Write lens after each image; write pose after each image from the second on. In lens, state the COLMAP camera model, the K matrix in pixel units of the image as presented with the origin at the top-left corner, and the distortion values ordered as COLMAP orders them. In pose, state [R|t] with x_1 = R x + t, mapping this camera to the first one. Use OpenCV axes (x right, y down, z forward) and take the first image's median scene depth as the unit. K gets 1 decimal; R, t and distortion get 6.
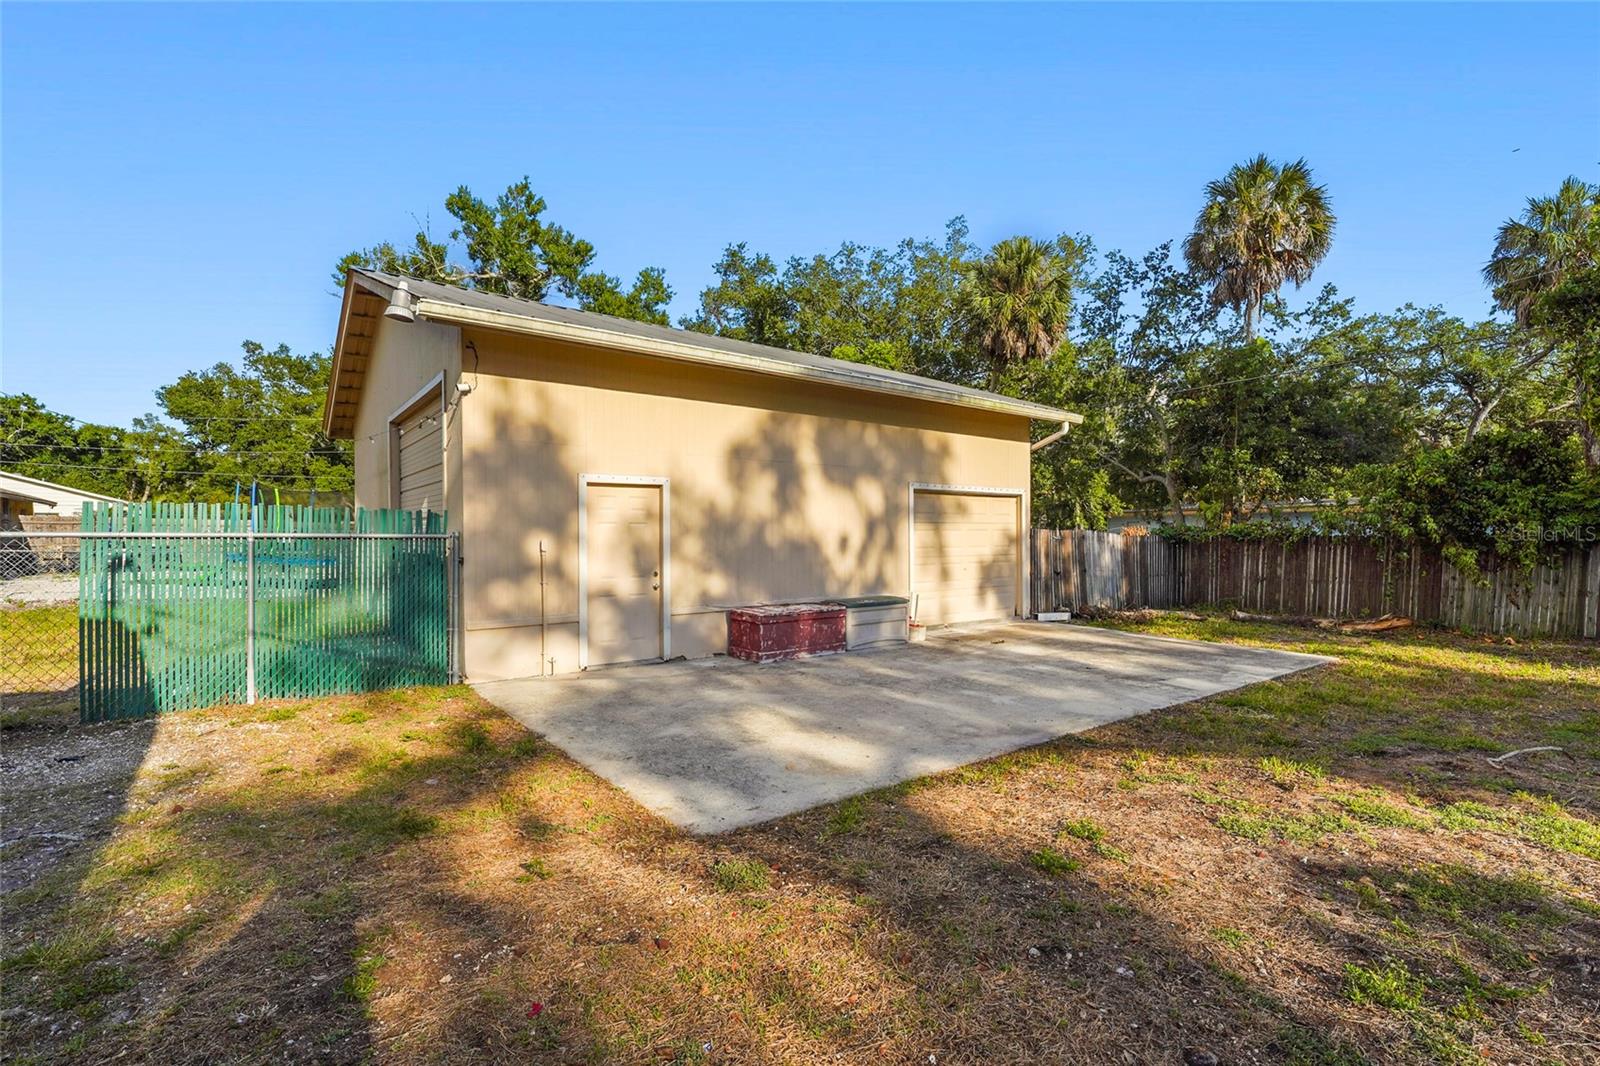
lens RADIAL K [[714.6, 0, 804.6], [0, 714.6, 544.2], [0, 0, 1]] dist [0.000919, 0.000268]
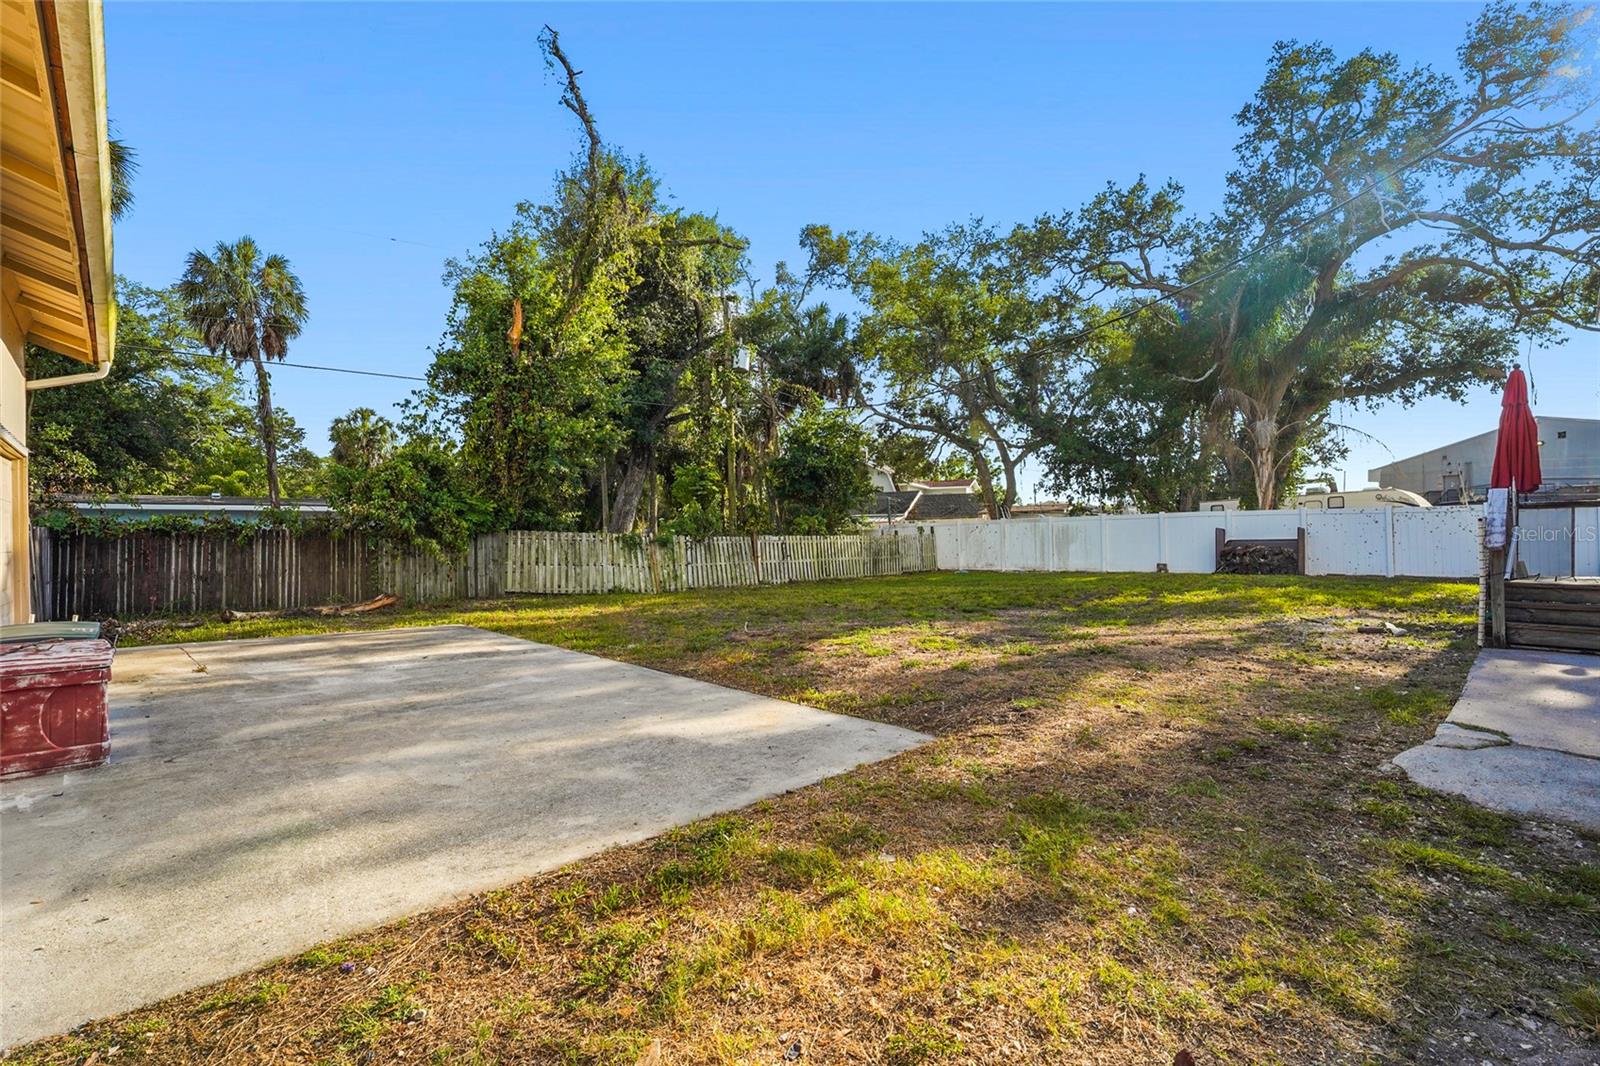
lens RADIAL K [[714.6, 0, 797.0], [0, 714.6, 538.3], [0, 0, 1]] dist [0.000919, 0.000268]
pose [[-0.083323, 0.000063, 0.996523, -0.194130], [0.019905, 0.999801, 0.001602, 0.007578], [-0.996324, 0.019969, -0.083307, 0.188617]]
